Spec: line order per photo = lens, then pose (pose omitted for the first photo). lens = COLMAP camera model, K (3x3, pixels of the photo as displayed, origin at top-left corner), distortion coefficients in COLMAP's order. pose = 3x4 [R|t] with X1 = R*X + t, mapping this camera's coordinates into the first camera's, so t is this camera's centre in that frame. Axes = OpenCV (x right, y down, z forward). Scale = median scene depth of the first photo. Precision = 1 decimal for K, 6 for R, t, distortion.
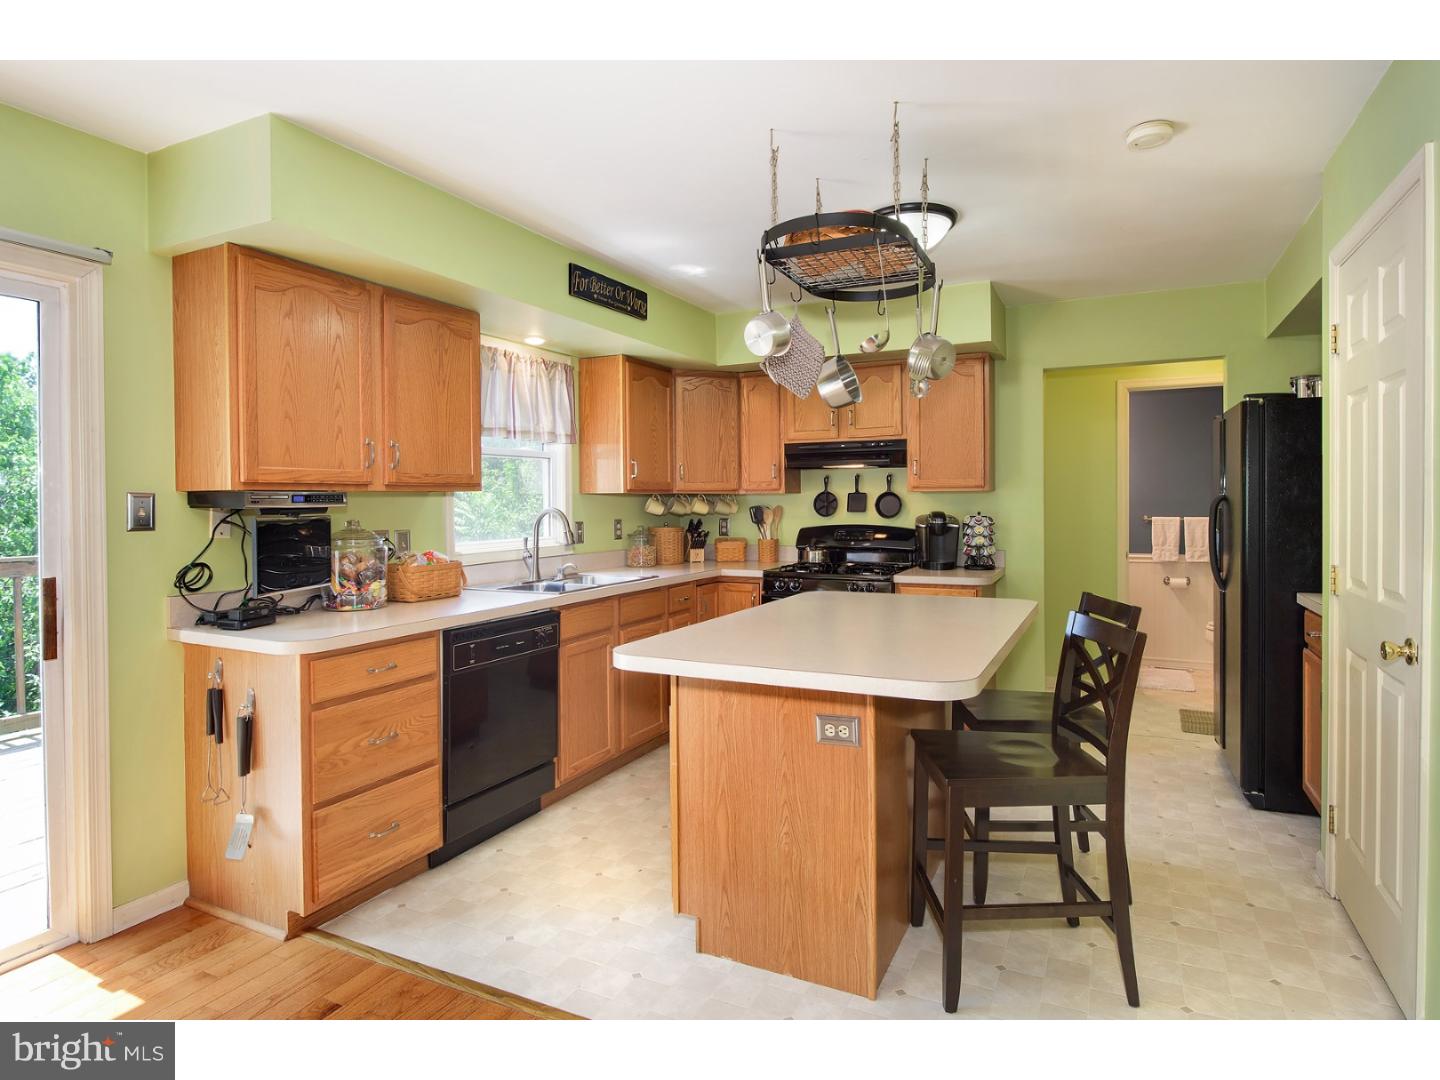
lens RADIAL K [[784.8, 0, 722.4], [0, 784.8, 510.6], [0, 0, 1]] dist [-0.005841, -0.001270]
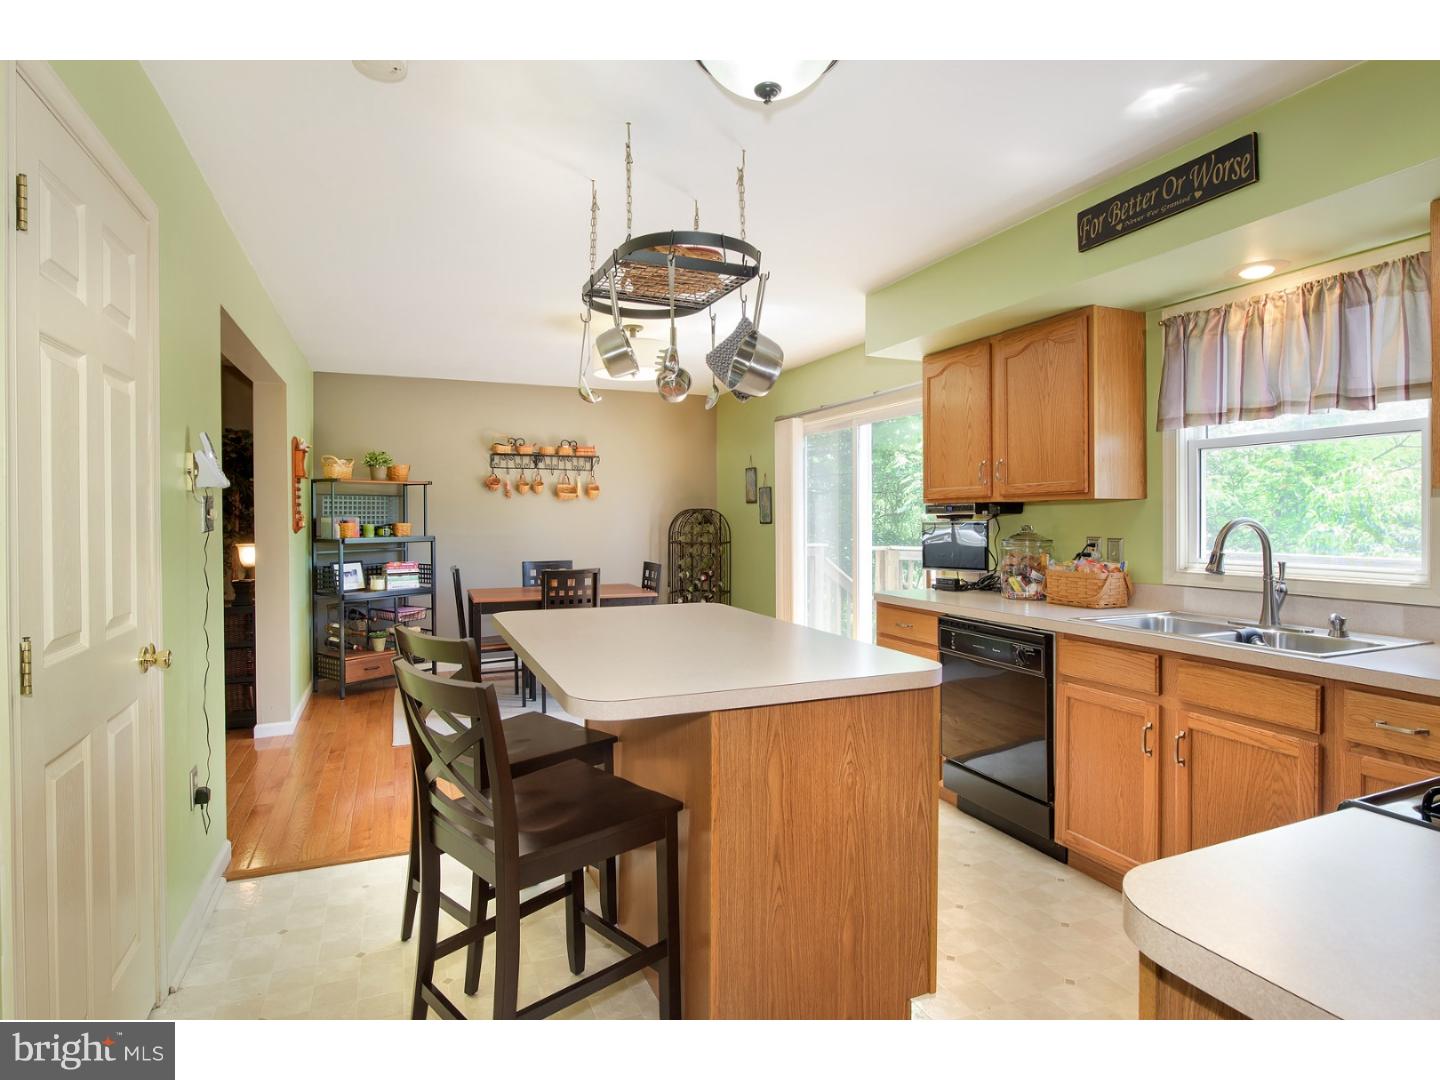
lens RADIAL K [[784.8, 0, 707.5], [0, 784.8, 531.1], [0, 0, 1]] dist [-0.005841, -0.001270]
pose [[-0.659448, 0.020099, -0.751481, 0.574816], [-0.003198, 0.999558, 0.029541, -0.010343], [0.751743, 0.021885, -0.659092, 1.073385]]
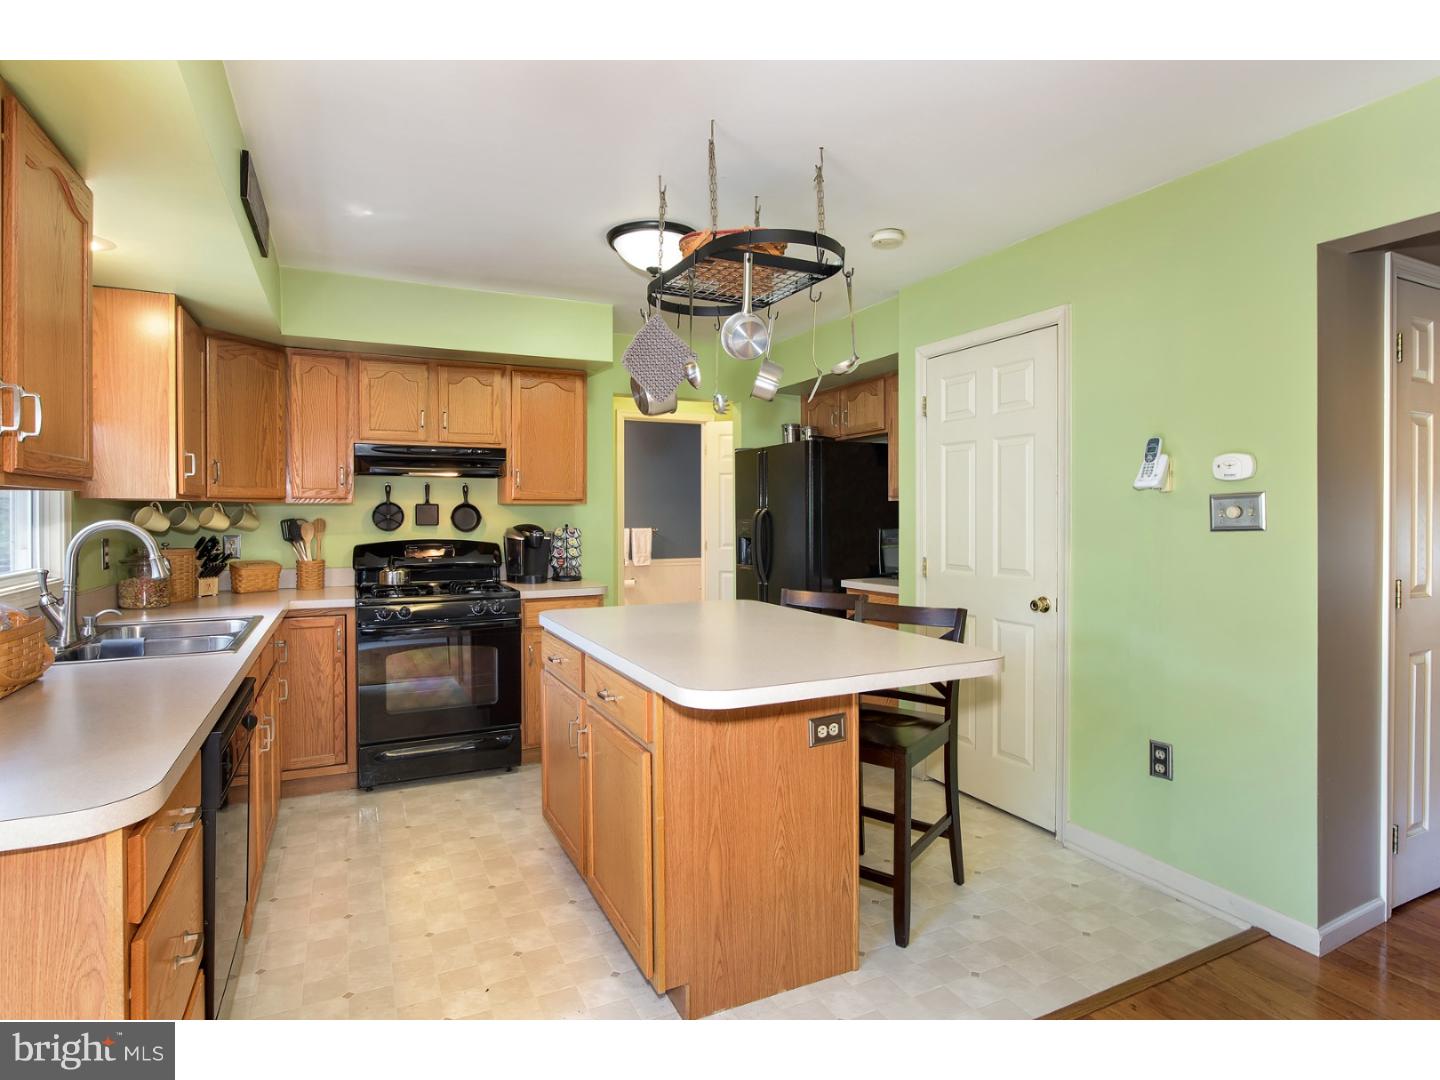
lens RADIAL K [[784.8, 0, 710.3], [0, 784.8, 511.9], [0, 0, 1]] dist [-0.005841, -0.001270]
pose [[0.618391, 0.007696, 0.785833, -0.403719], [0.004969, 0.999894, -0.013703, 0.000293], [-0.785855, 0.012378, 0.618287, 0.242119]]
